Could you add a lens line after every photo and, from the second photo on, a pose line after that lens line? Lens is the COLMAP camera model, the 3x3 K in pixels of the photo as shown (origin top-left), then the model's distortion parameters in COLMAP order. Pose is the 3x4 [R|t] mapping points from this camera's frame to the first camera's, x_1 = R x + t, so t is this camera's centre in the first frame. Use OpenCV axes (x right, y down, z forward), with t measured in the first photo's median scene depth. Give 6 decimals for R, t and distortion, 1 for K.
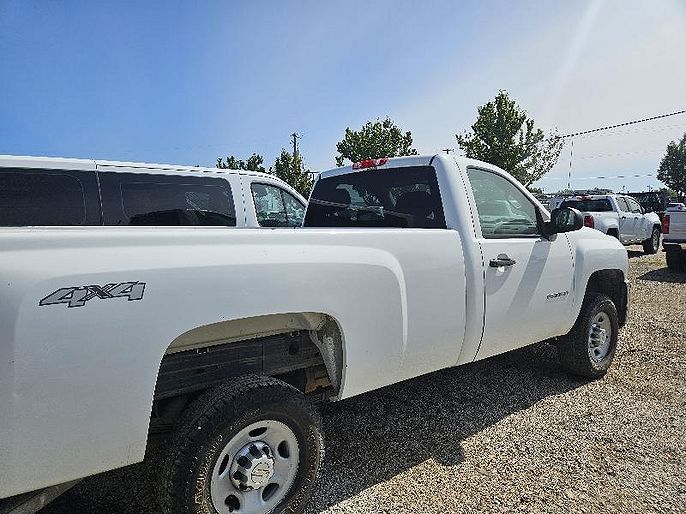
lens RADIAL K [[466.9, 0, 343.0], [0, 466.9, 257.0], [0, 0, 1]] dist [0.044347, -0.001095]
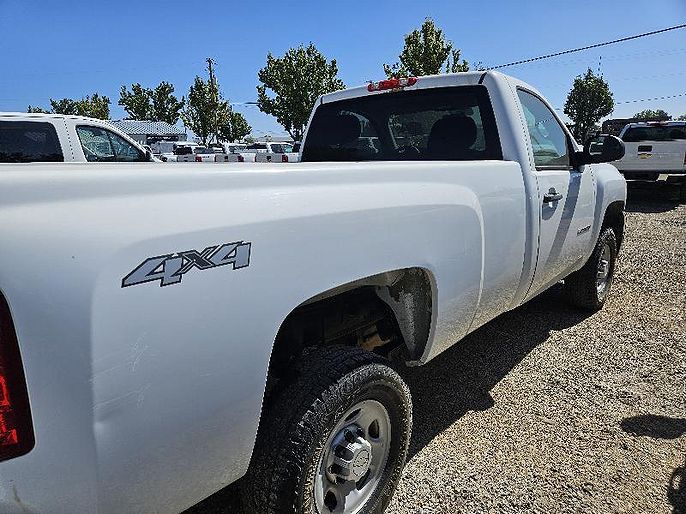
lens RADIAL K [[466.9, 0, 343.0], [0, 466.9, 257.0], [0, 0, 1]] dist [0.044347, -0.001095]
pose [[0.986038, -0.045392, 0.160214, -0.214158], [0.023574, 0.990491, 0.135544, -0.007178], [-0.164843, -0.129875, 0.977732, 0.165427]]
